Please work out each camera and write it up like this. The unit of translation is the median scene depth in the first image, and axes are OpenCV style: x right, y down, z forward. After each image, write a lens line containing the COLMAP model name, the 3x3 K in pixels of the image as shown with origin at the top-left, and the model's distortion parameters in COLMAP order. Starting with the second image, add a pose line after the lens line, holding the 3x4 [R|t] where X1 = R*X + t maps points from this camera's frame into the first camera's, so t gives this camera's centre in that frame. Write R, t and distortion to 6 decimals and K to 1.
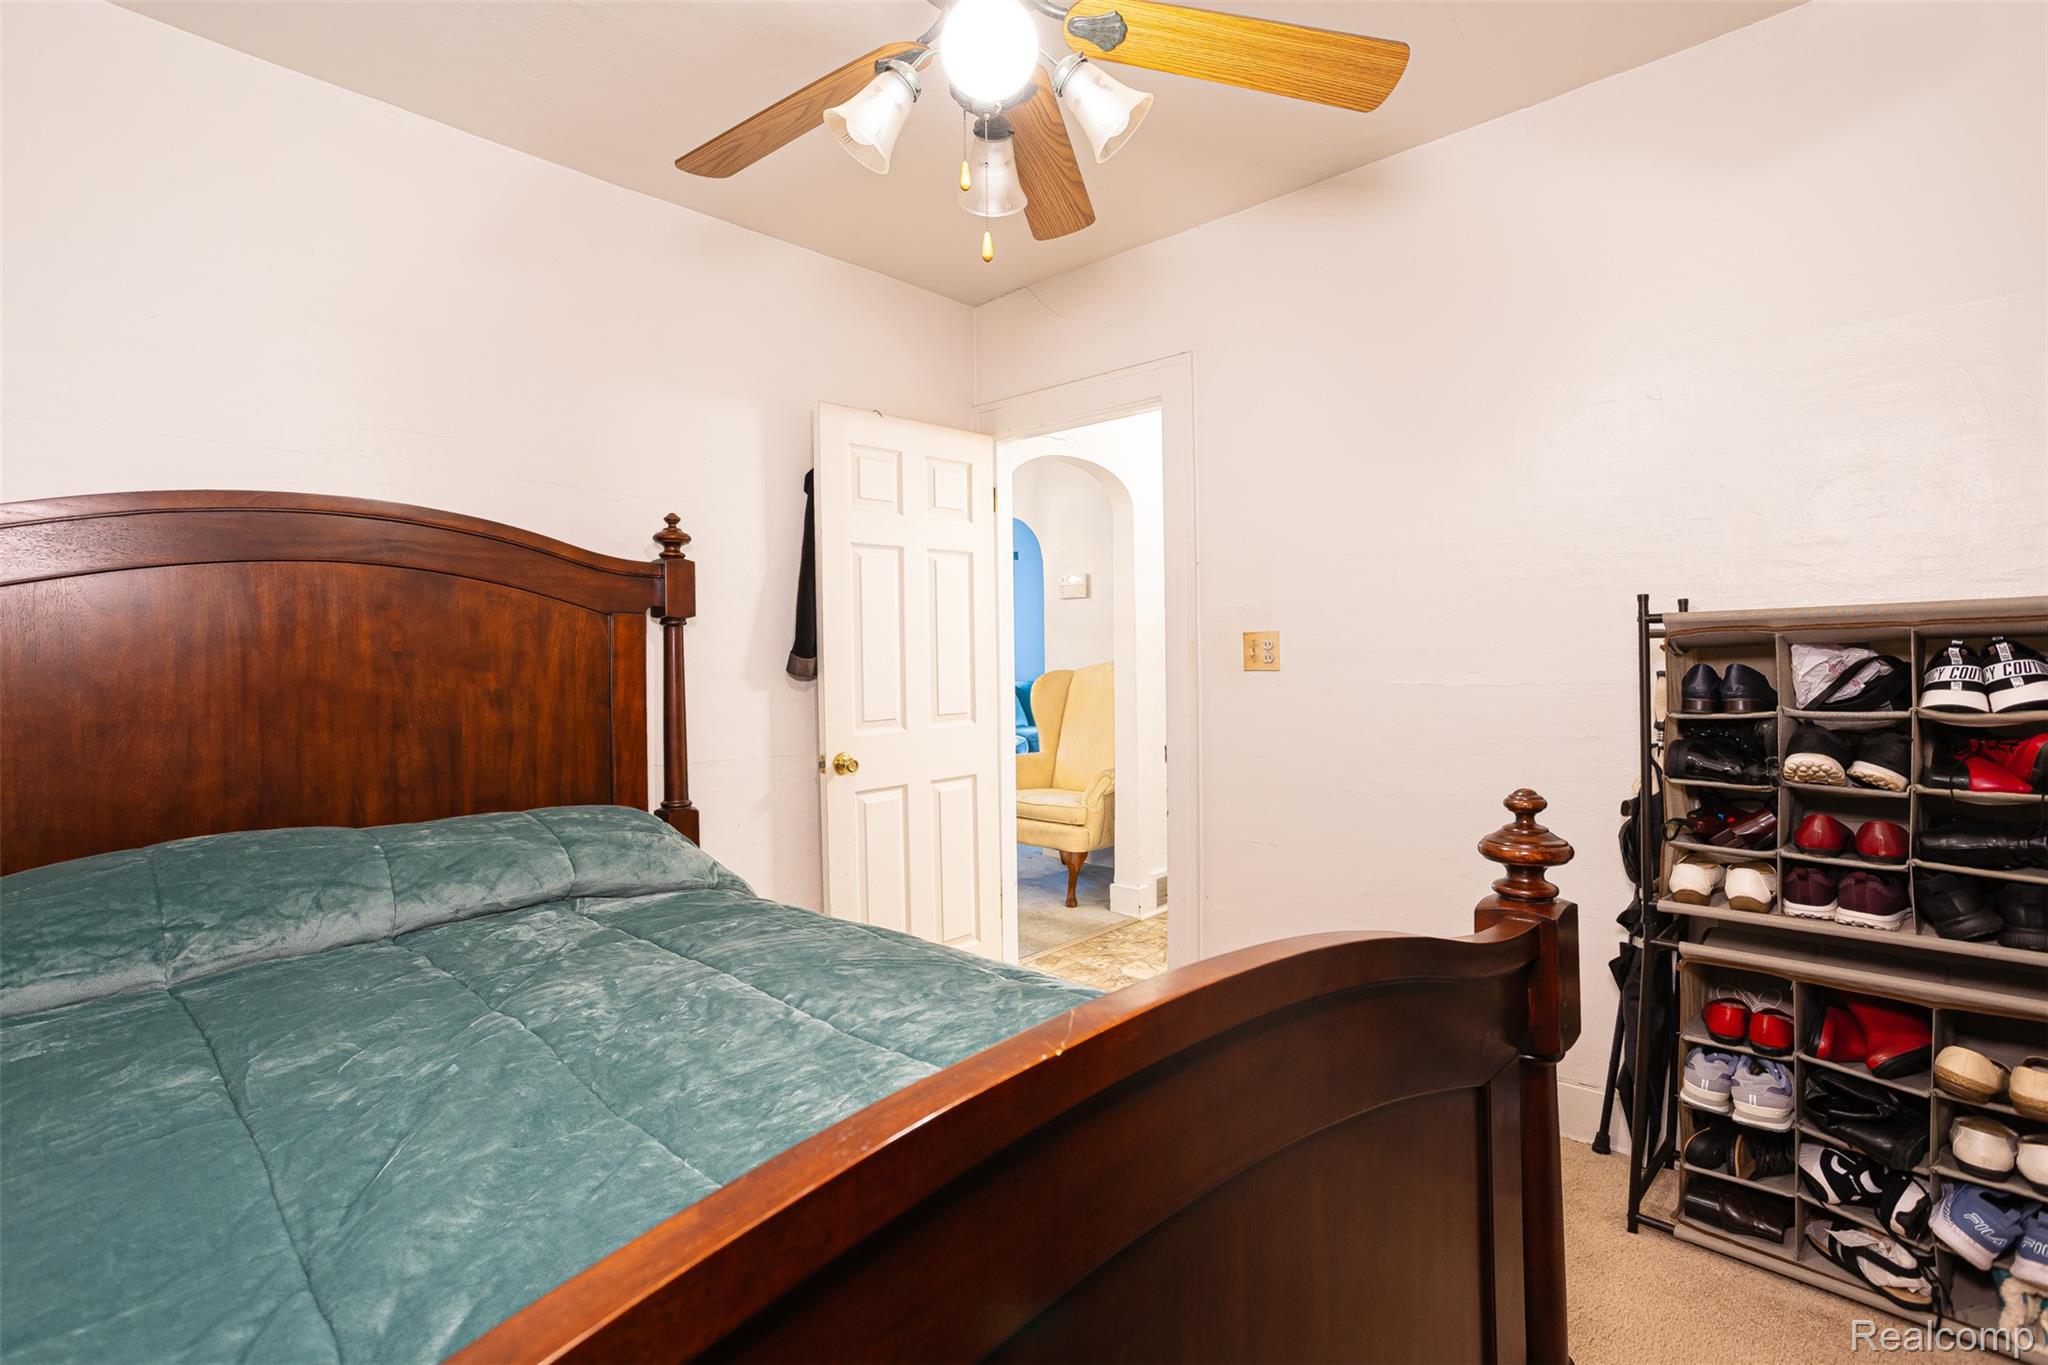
lens RADIAL K [[989.7, 0, 1015.5], [0, 989.7, 668.1], [0, 0, 1]] dist [-0.062847, 0.042940]
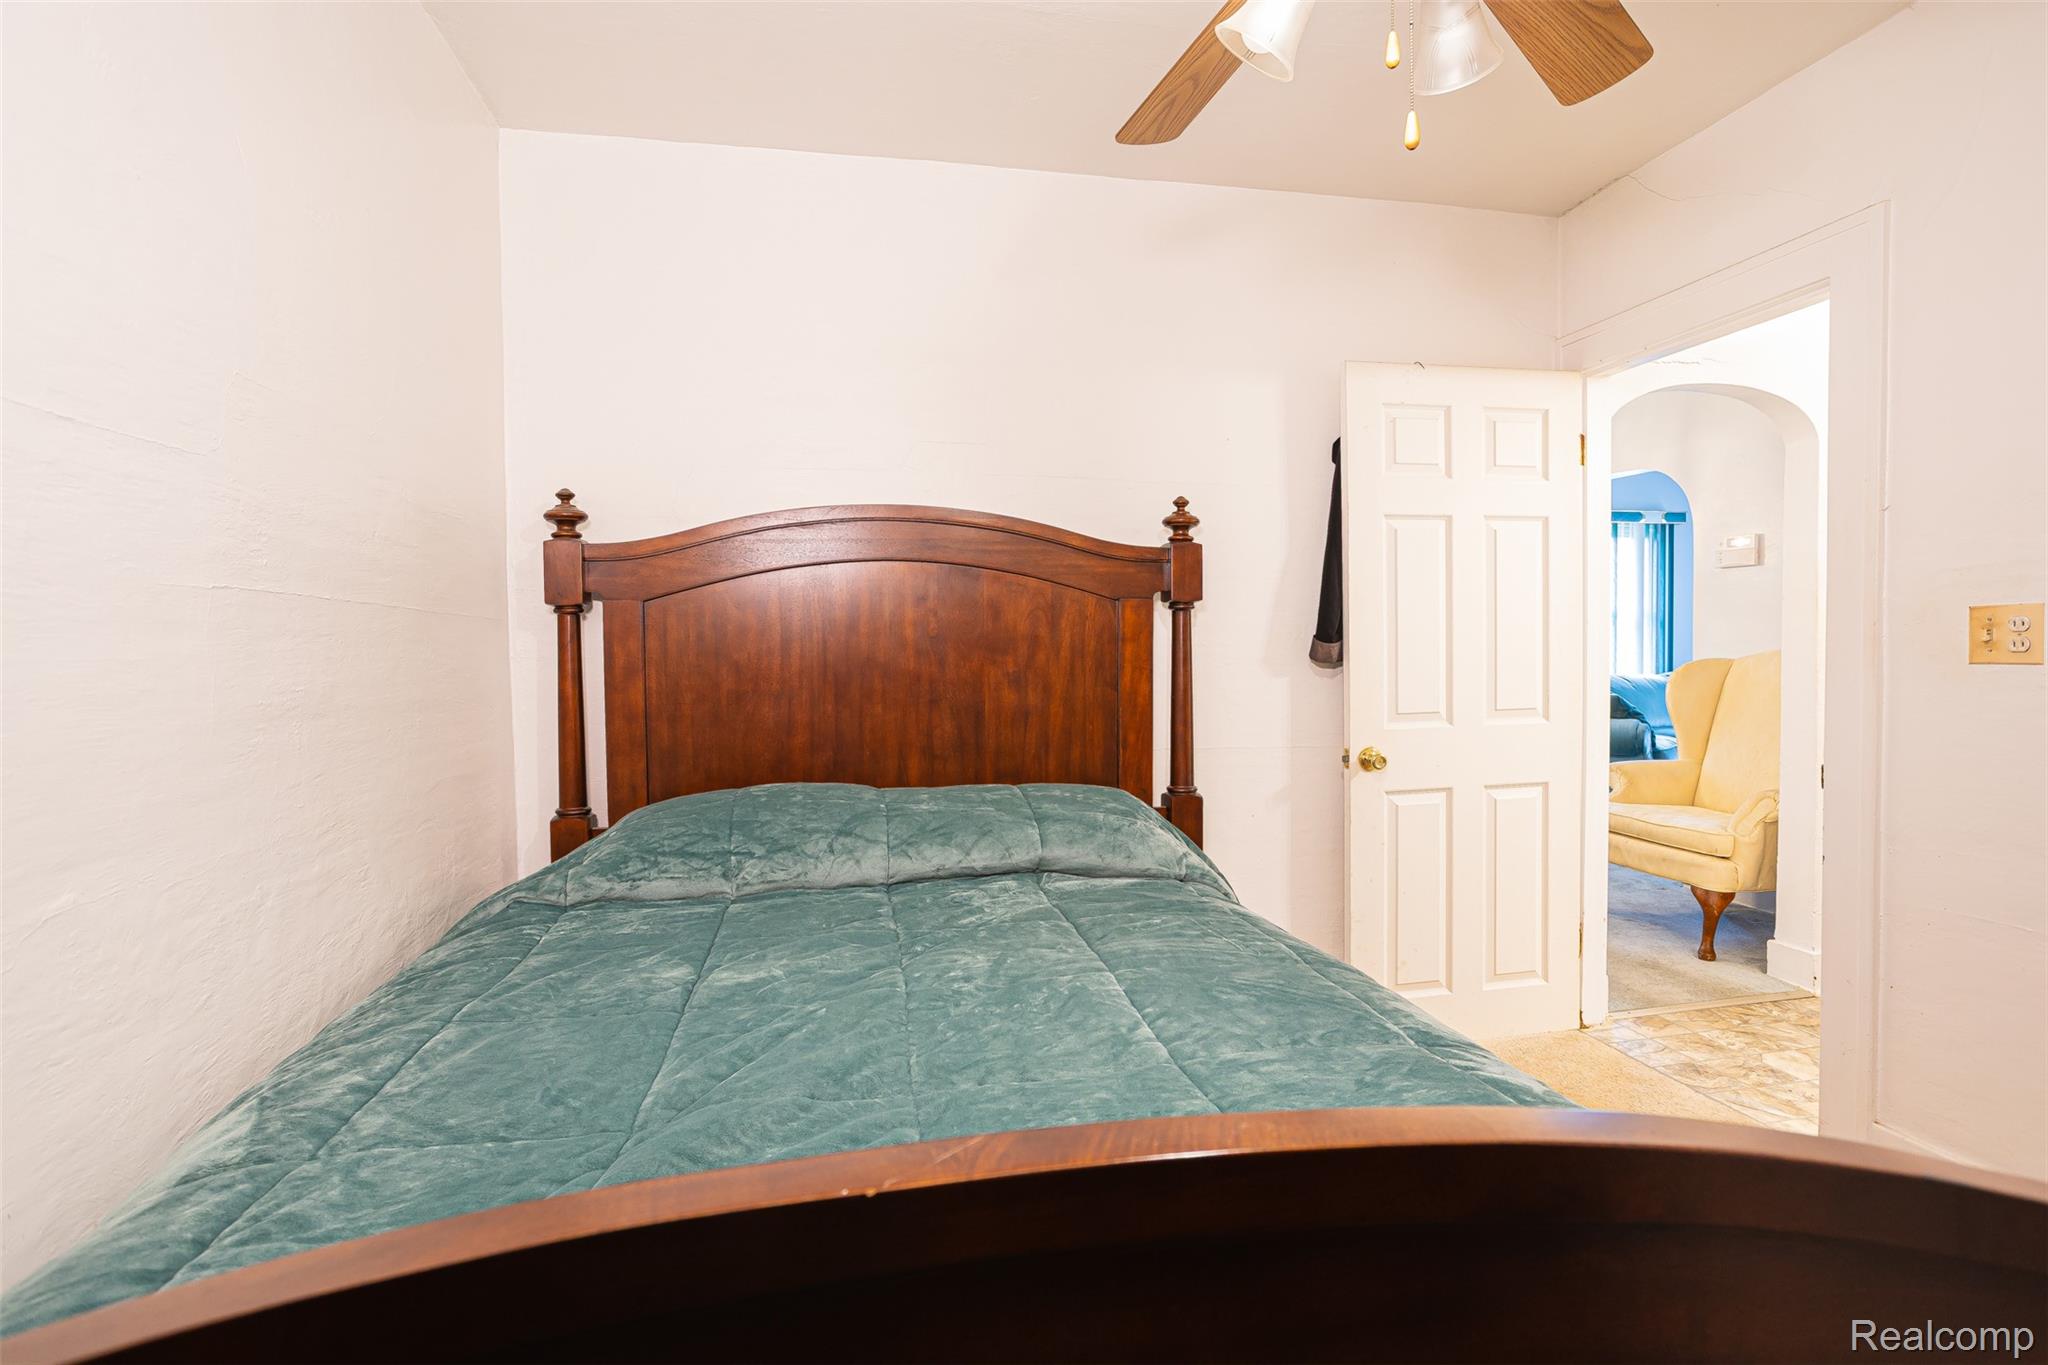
lens RADIAL K [[990.9, 0, 1017.1], [0, 990.9, 673.6], [0, 0, 1]] dist [-0.056643, 0.037837]
pose [[0.808651, 0.020455, -0.587933, 0.120055], [-0.007084, 0.999661, 0.025036, -0.003004], [0.588246, -0.016080, 0.808522, 0.104234]]
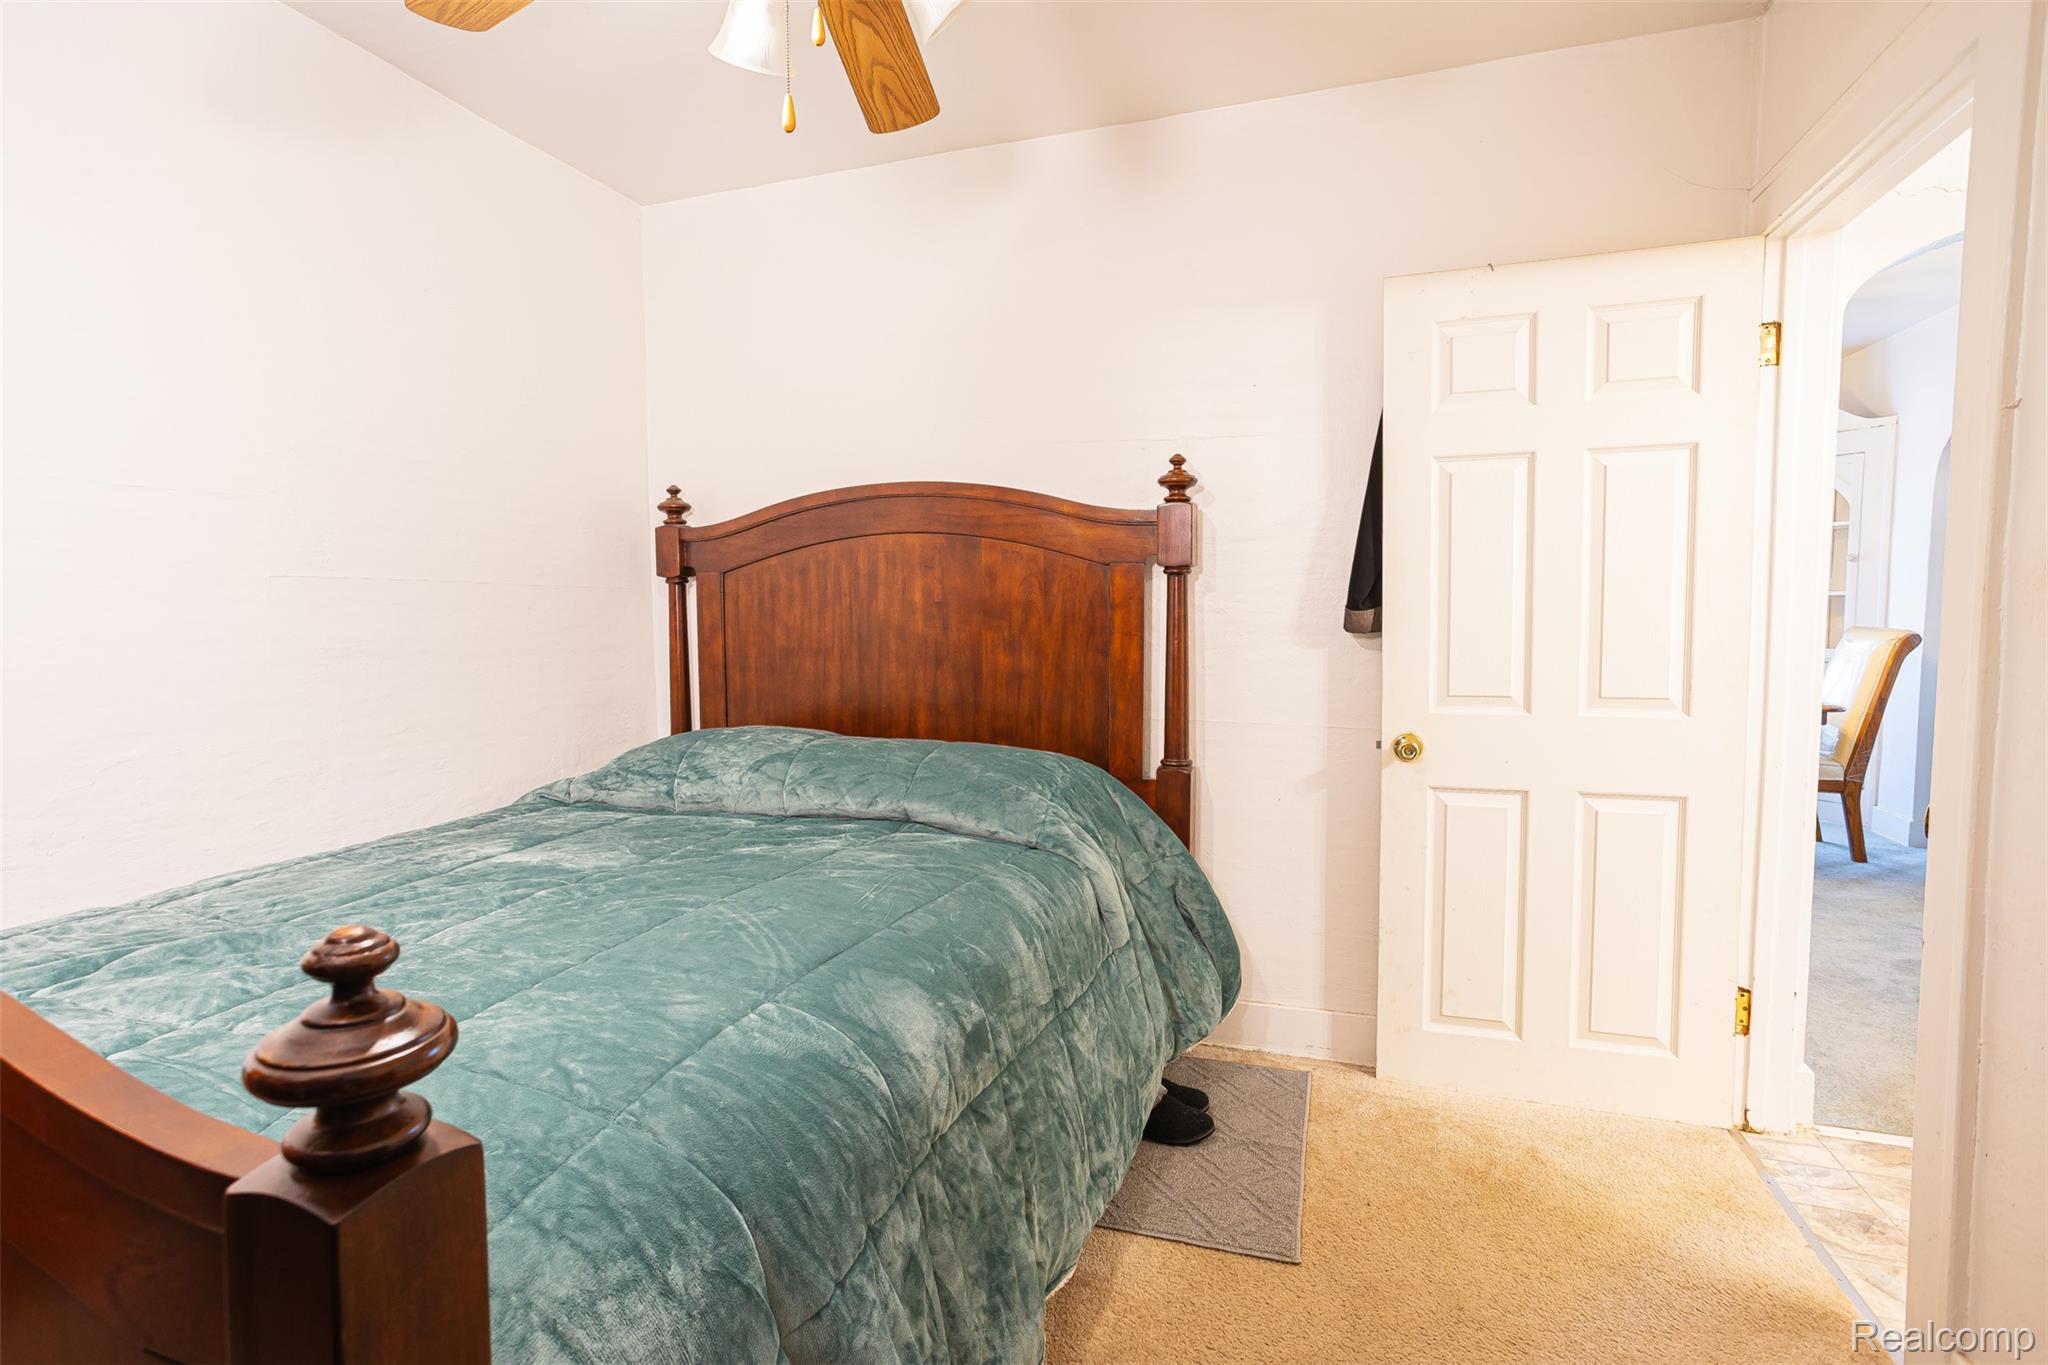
lens RADIAL K [[990.9, 0, 1017.1], [0, 990.9, 673.6], [0, 0, 1]] dist [-0.056643, 0.037837]
pose [[0.402237, 0.072078, -0.912694, 0.519275], [-0.010487, 0.997194, 0.074129, -0.018874], [0.915476, -0.020246, 0.401864, 0.535900]]
